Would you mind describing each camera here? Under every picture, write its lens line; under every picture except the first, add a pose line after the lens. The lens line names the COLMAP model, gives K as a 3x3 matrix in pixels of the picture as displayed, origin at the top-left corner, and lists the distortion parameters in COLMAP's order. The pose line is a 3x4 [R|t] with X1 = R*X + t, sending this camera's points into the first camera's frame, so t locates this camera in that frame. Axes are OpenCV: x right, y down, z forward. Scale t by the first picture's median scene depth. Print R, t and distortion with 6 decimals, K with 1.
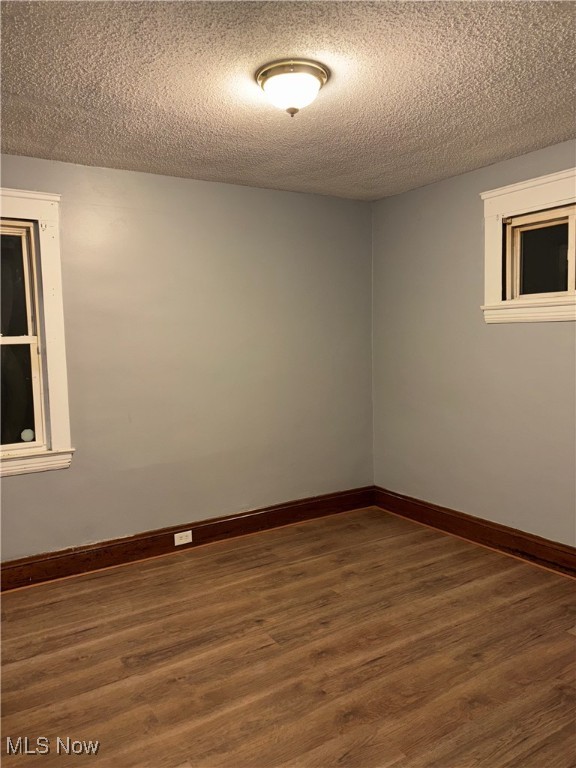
lens RADIAL K [[580.8, 0, 287.0], [0, 580.8, 383.2], [0, 0, 1]] dist [0.027191, -0.010497]
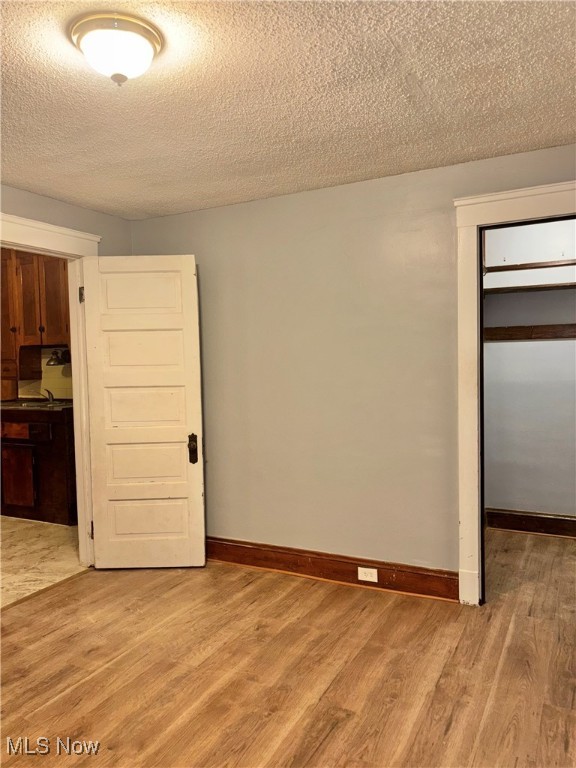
lens RADIAL K [[580.8, 0, 287.0], [0, 580.8, 383.2], [0, 0, 1]] dist [0.027191, -0.010497]
pose [[-0.863351, 0.065189, -0.500375, 0.196513], [0.001269, 0.991898, 0.127034, -0.125898], [0.504602, 0.109040, -0.856438, 1.490701]]
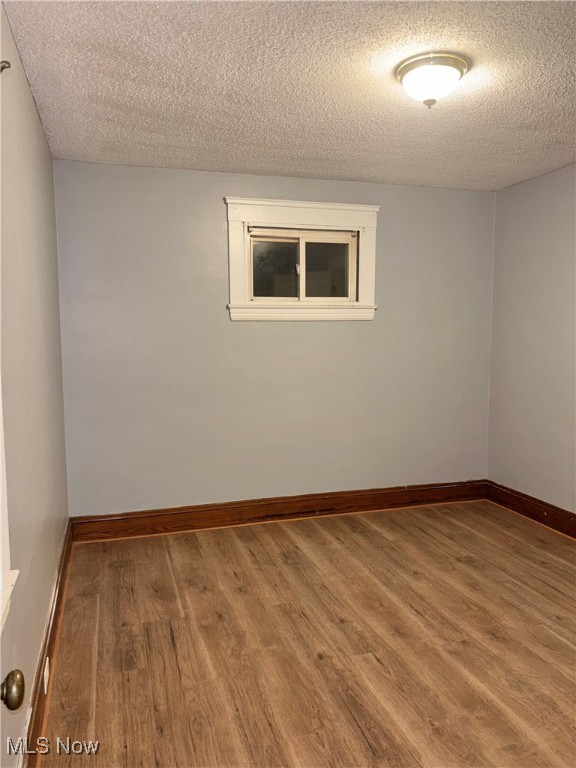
lens RADIAL K [[580.8, 0, 287.0], [0, 580.8, 383.2], [0, 0, 1]] dist [0.027191, -0.010497]
pose [[0.256977, -0.068404, 0.963994, -0.866016], [0.072300, 0.996057, 0.051406, -0.042544], [-0.963709, 0.056487, 0.260909, 0.802956]]
